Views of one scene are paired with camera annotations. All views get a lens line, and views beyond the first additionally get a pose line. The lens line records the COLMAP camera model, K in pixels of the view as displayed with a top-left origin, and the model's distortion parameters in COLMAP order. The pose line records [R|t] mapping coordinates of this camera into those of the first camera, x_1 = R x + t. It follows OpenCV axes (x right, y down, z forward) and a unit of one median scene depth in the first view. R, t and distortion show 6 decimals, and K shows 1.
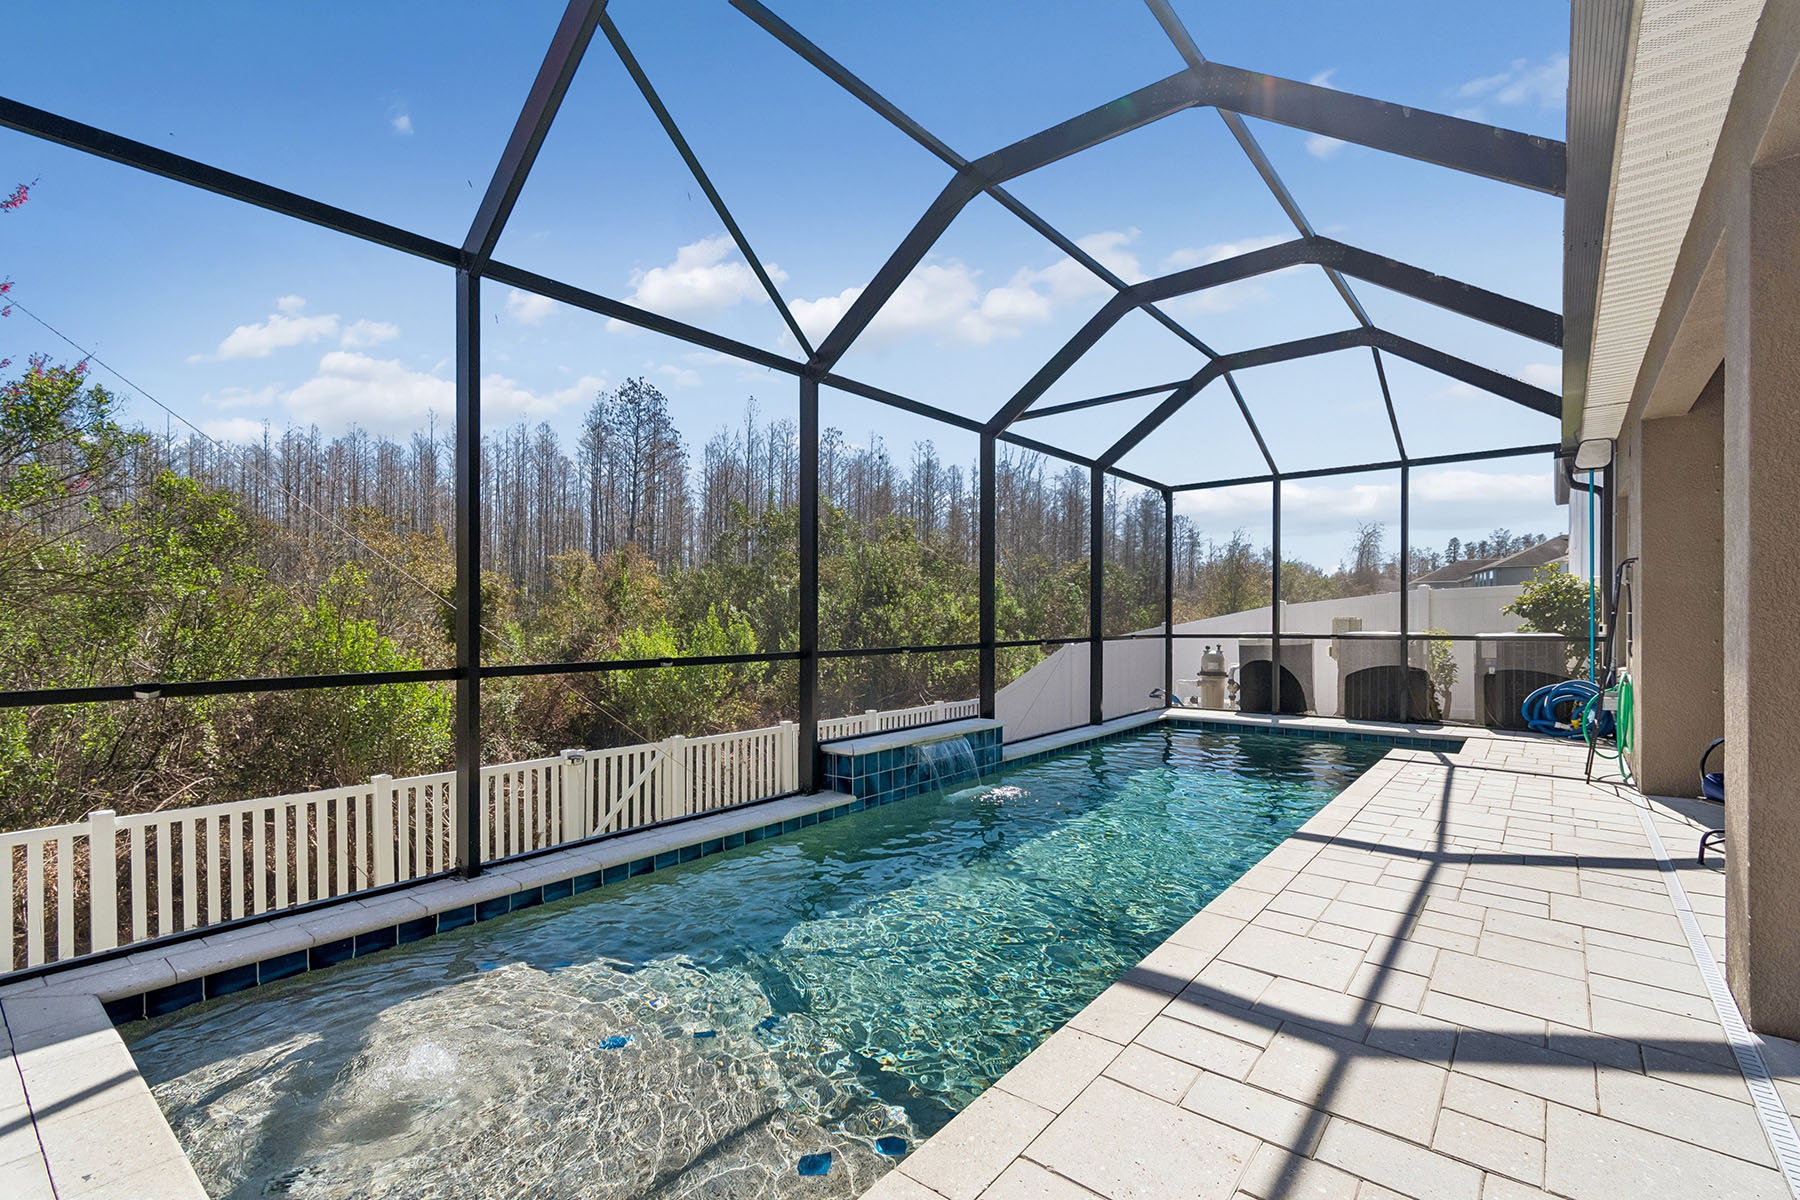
lens RADIAL K [[805.8, 0, 900.2], [0, 805.8, 624.0], [0, 0, 1]] dist [-0.000771, -0.000359]
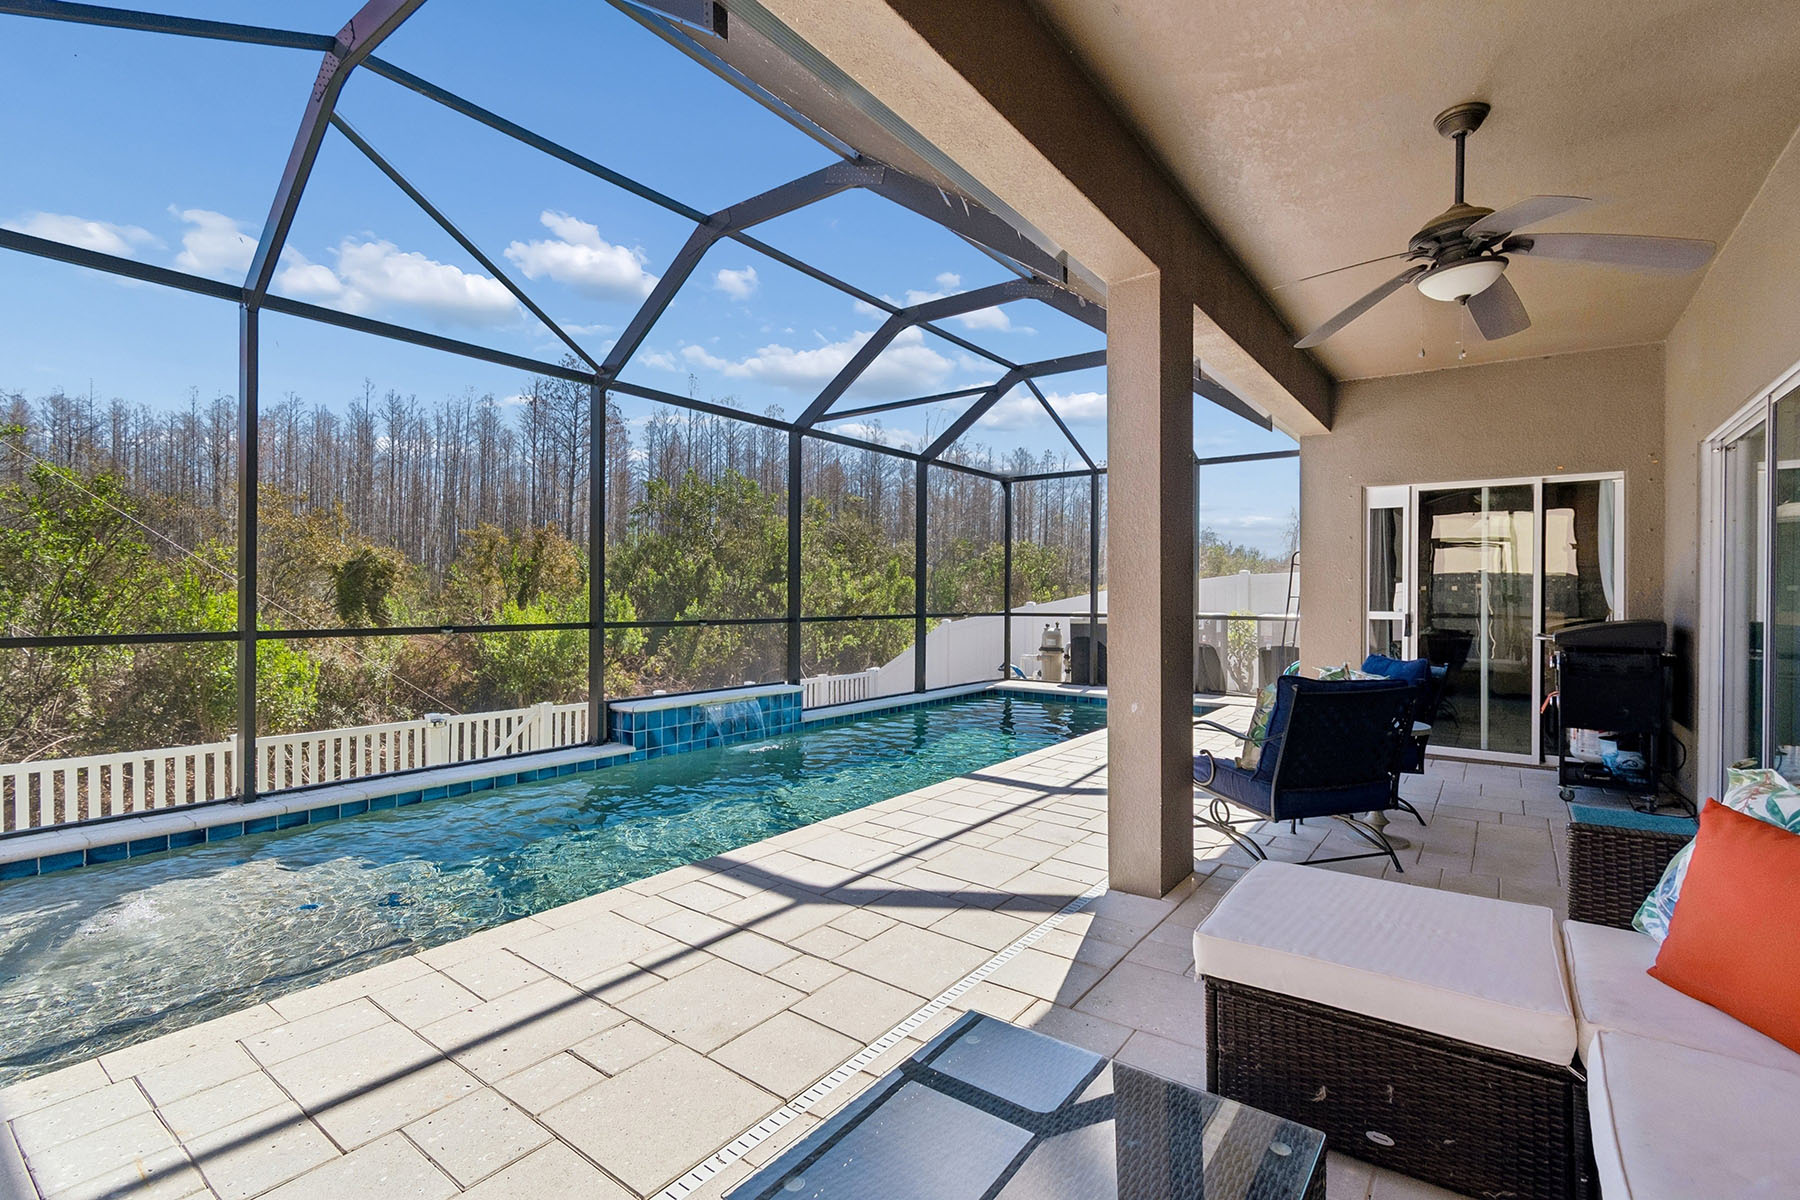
lens RADIAL K [[813.1, 0, 900.0], [0, 813.1, 600.0], [0, 0, 1]] dist [-0.001580, -0.000023]
pose [[0.999082, 0.010425, 0.041559, 0.216590], [-0.010302, 0.999942, -0.003162, 0.001018], [-0.041590, 0.002731, 0.999131, -0.146448]]
